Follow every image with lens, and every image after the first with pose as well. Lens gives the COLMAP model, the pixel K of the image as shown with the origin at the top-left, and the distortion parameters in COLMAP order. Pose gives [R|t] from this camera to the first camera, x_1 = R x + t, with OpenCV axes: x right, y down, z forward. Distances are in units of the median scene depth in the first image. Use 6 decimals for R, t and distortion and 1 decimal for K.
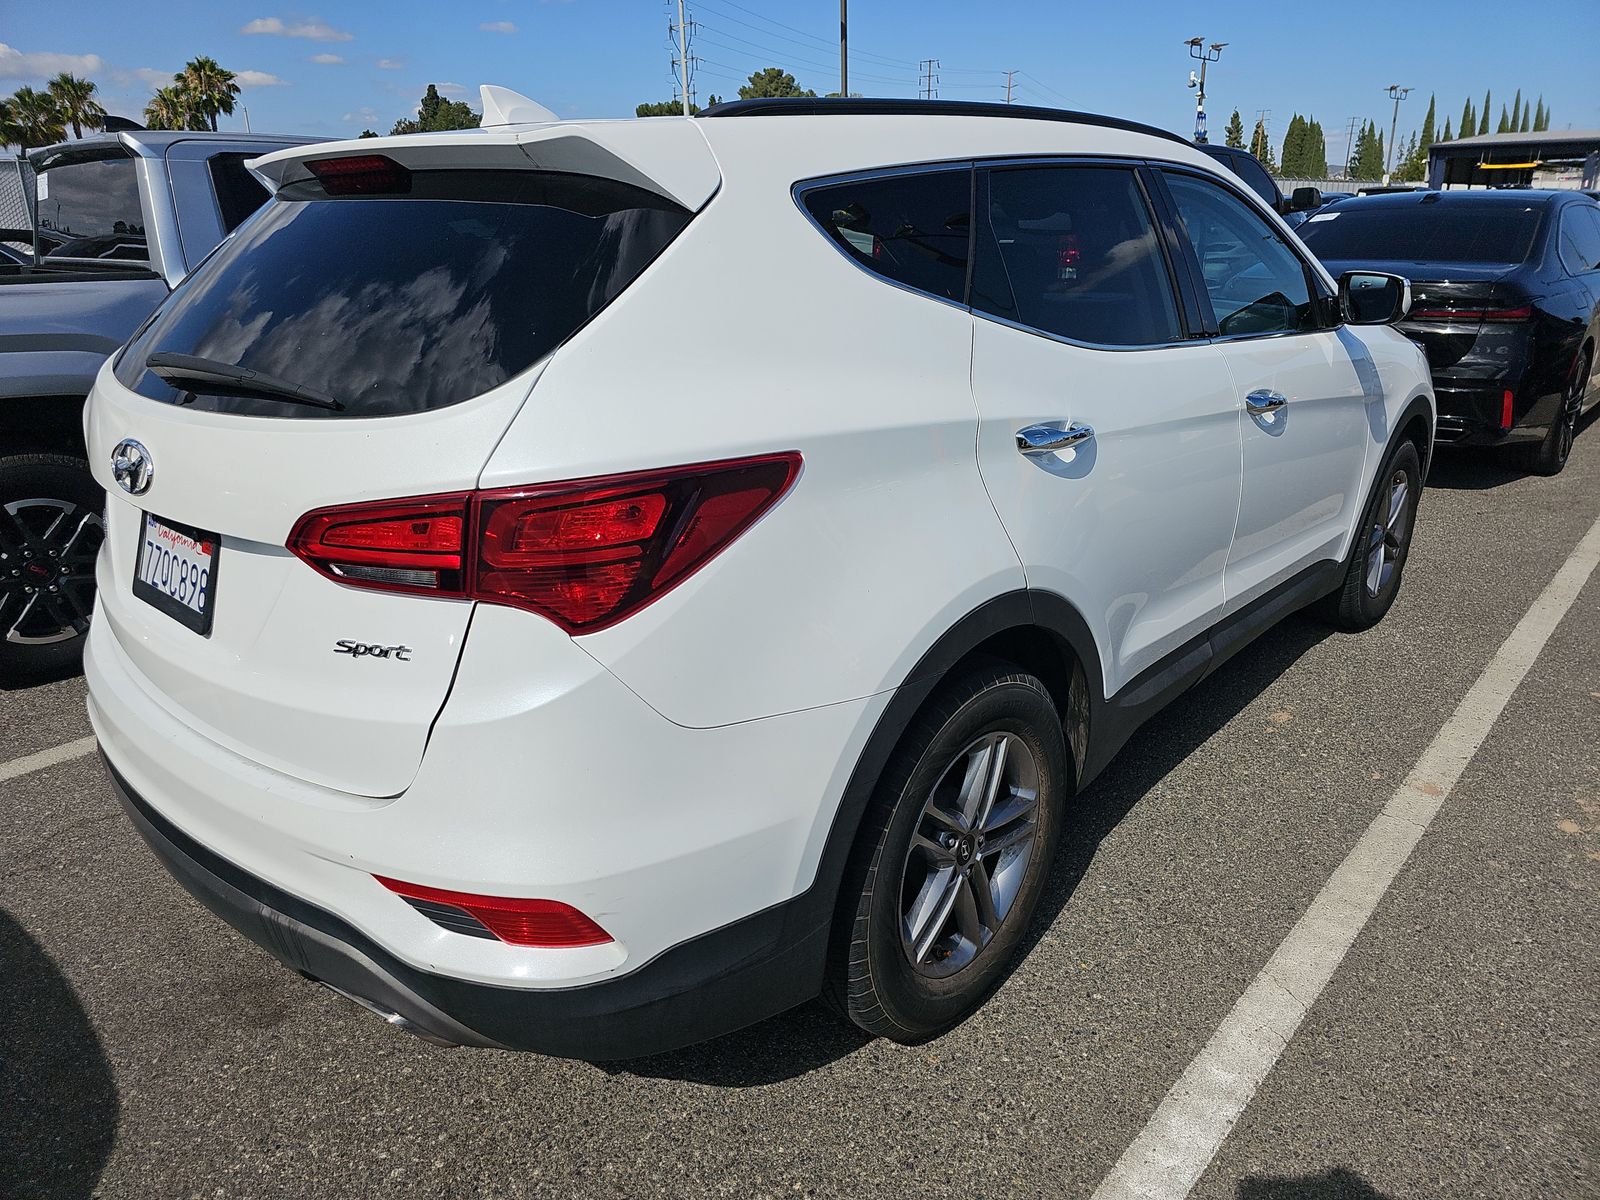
lens RADIAL K [[1083.2, 0, 797.7], [0, 1083.2, 604.1], [0, 0, 1]] dist [0.020852, -0.010944]
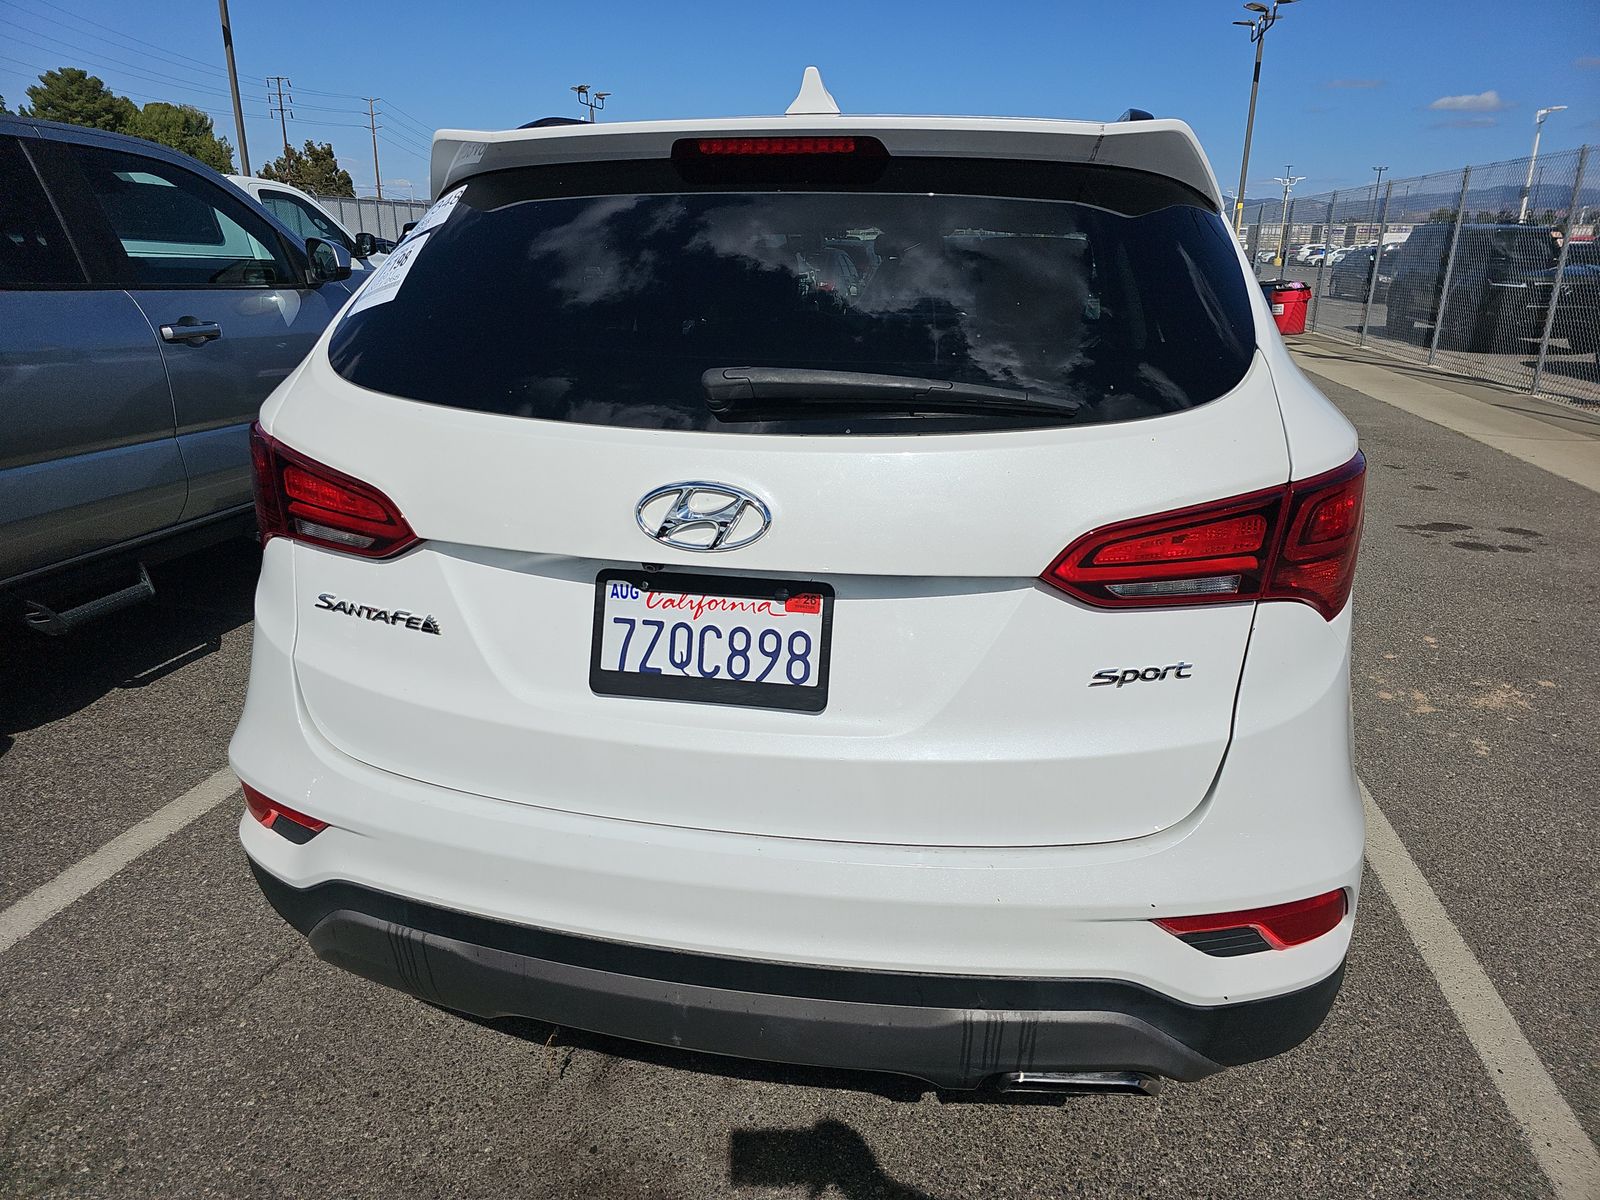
lens RADIAL K [[1083.2, 0, 802.1], [0, 1083.2, 605.2], [0, 0, 1]] dist [0.020852, -0.010944]
pose [[0.858349, -0.138983, 0.493883, -1.070656], [0.152589, 0.988206, 0.012895, -0.070186], [-0.489850, 0.064292, 0.869433, 0.340266]]
